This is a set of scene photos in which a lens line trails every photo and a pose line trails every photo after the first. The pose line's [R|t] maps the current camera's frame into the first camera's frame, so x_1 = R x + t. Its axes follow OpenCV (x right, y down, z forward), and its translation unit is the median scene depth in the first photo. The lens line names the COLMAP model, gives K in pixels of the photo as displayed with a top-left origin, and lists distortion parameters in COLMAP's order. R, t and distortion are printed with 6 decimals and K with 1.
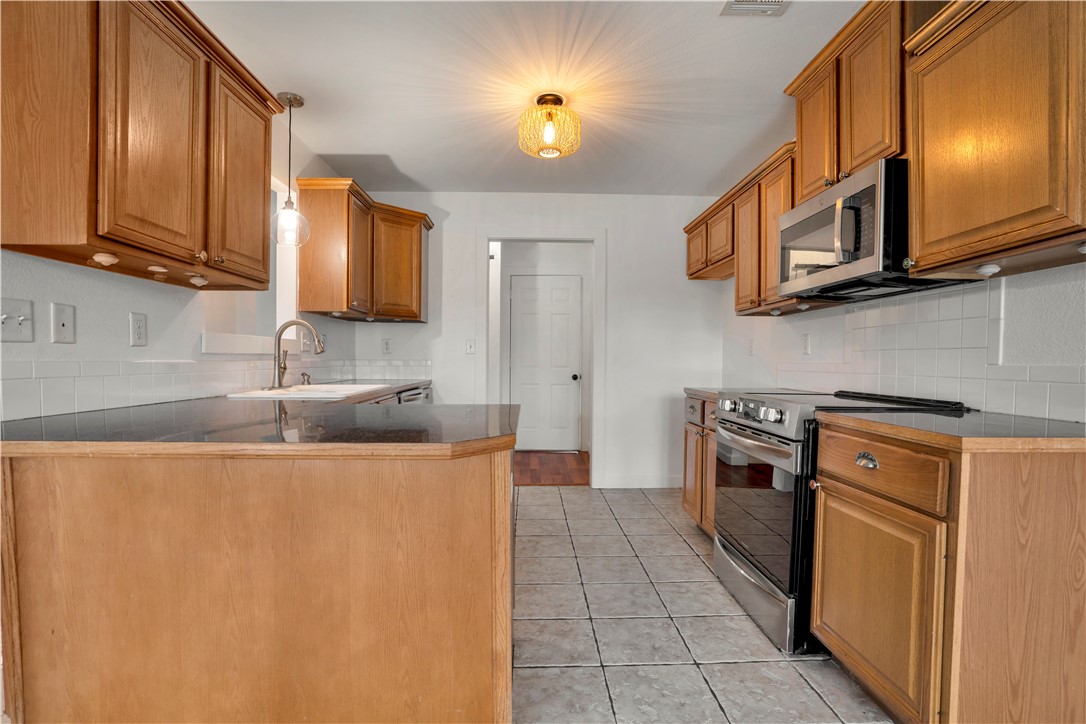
lens RADIAL K [[515.2, 0, 546.0], [0, 515.2, 371.6], [0, 0, 1]] dist [-0.072341, 0.026861]
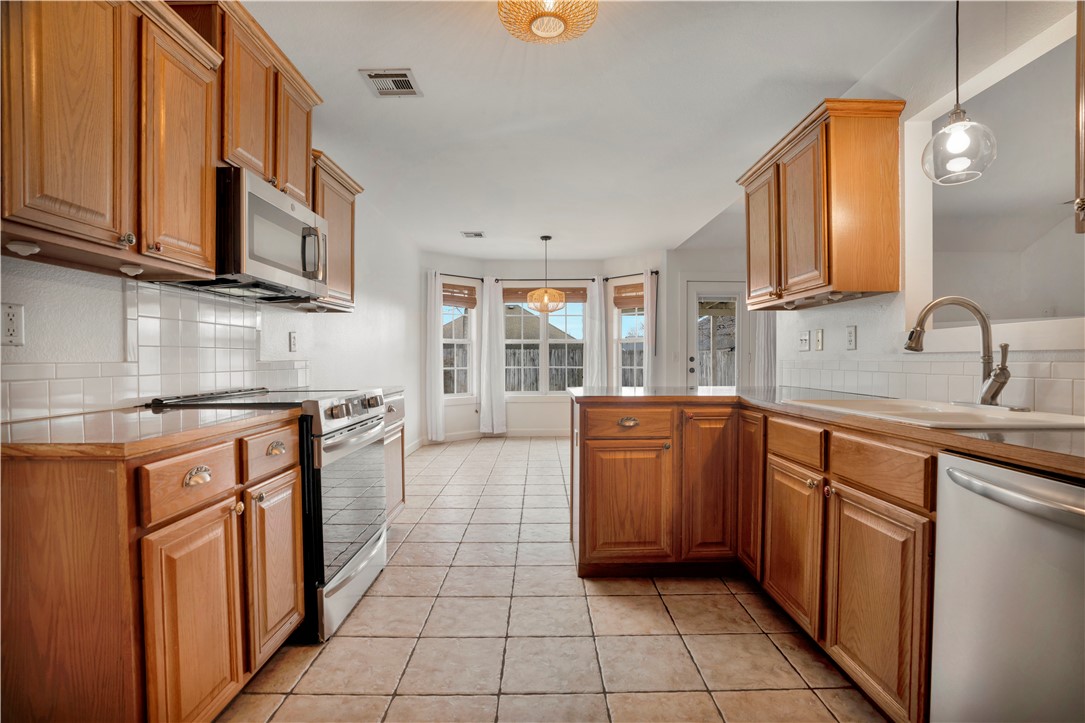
lens RADIAL K [[496.3, 0, 542.5], [0, 496.3, 361.5], [0, 0, 1]] dist [-0.052977, -0.000162]
pose [[-0.999514, -0.003956, 0.030929, -0.008789], [-0.003064, 0.999579, 0.028844, -0.048007], [-0.031030, 0.028735, -0.999105, 2.028529]]
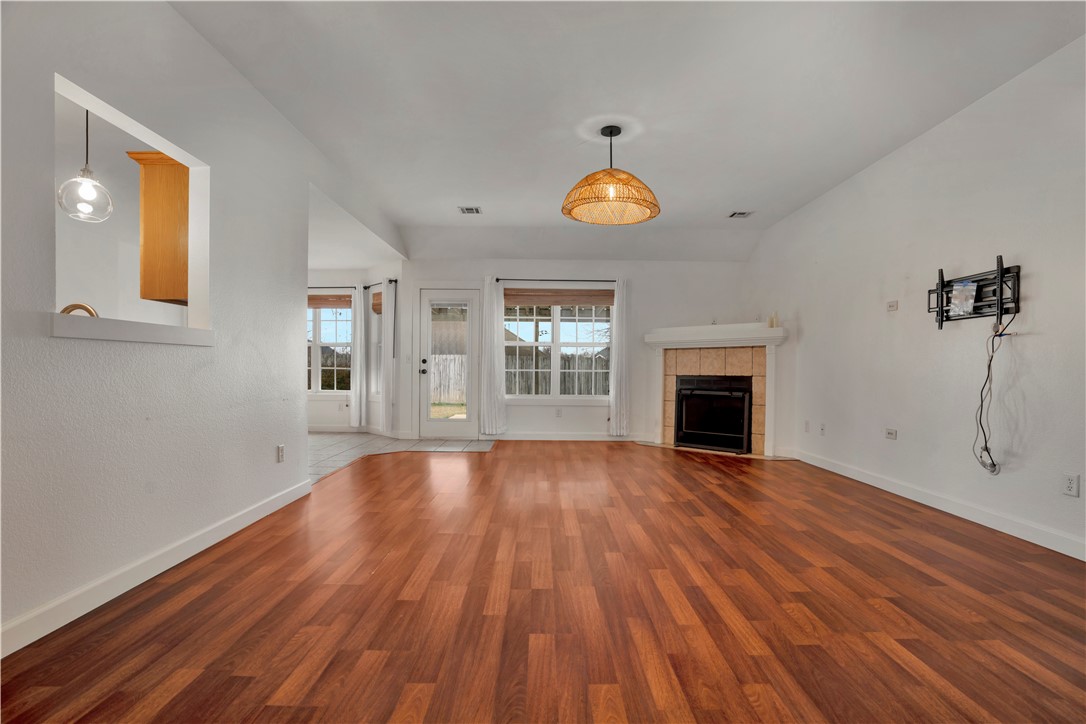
lens RADIAL K [[515.2, 0, 546.0], [0, 515.2, 371.6], [0, 0, 1]] dist [-0.072341, 0.026861]
pose [[-0.999654, -0.013874, 0.022330, -1.747510], [-0.013155, 0.999399, 0.032066, -0.028429], [-0.022761, 0.031761, -0.999236, 2.354042]]
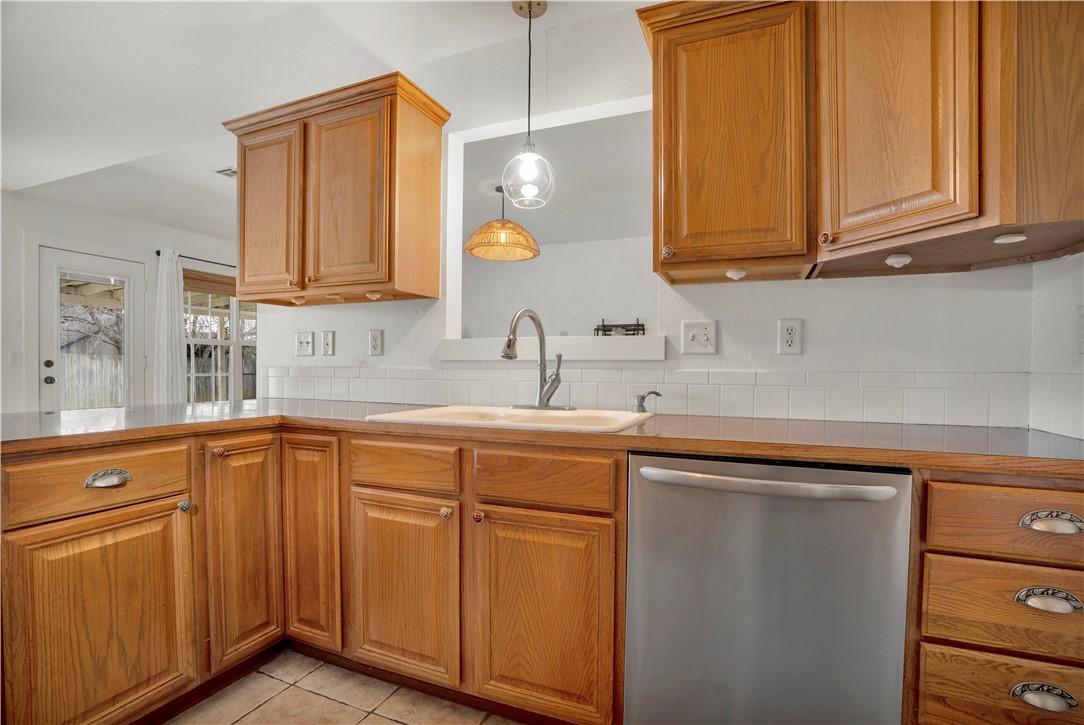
lens RADIAL K [[514.2, 0, 545.0], [0, 514.2, 372.1], [0, 0, 1]] dist [-0.072341, 0.026861]
pose [[-0.415927, 0.002279, -0.909395, 0.157764], [-0.030515, 0.999399, 0.016461, -0.038296], [0.908886, 0.034597, -0.415607, 1.657813]]
